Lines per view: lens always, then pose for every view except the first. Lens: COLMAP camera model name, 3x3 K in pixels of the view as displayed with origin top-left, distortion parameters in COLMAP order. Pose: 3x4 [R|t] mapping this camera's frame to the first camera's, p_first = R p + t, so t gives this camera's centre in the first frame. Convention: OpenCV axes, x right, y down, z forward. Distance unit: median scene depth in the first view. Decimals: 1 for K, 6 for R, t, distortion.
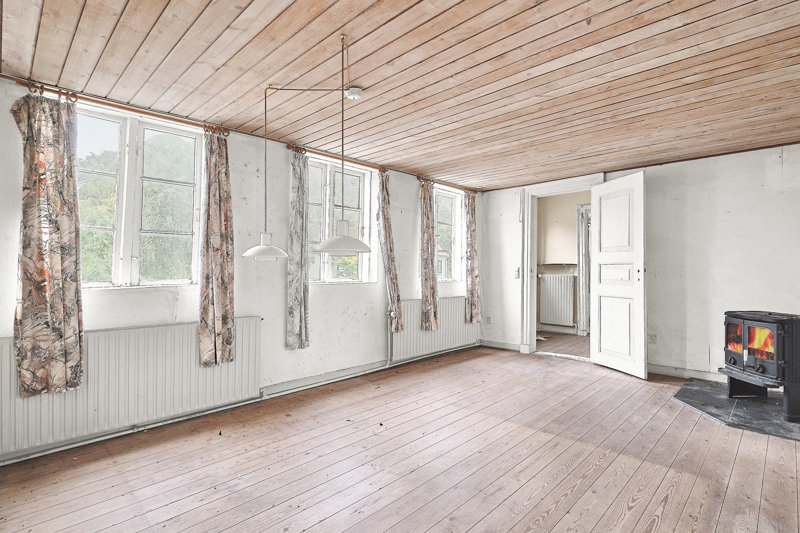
lens RADIAL K [[354.1, 0, 407.9], [0, 354.1, 266.6], [0, 0, 1]] dist [-0.001442, -0.000251]
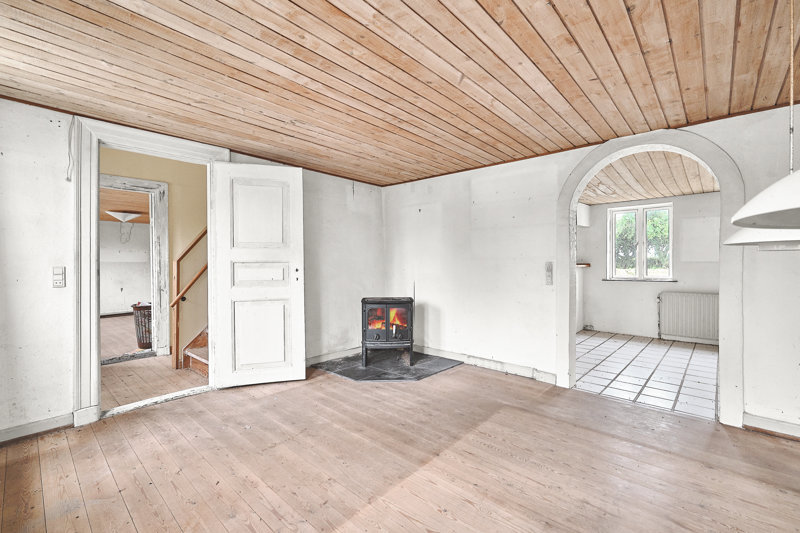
lens RADIAL K [[354.1, 0, 407.9], [0, 354.1, 266.6], [0, 0, 1]] dist [-0.001442, -0.000251]
pose [[-0.034968, -0.007330, 0.999362, -0.403604], [-0.004764, 0.999963, 0.007168, -0.007118], [-0.999377, -0.004510, -0.035002, 0.909361]]
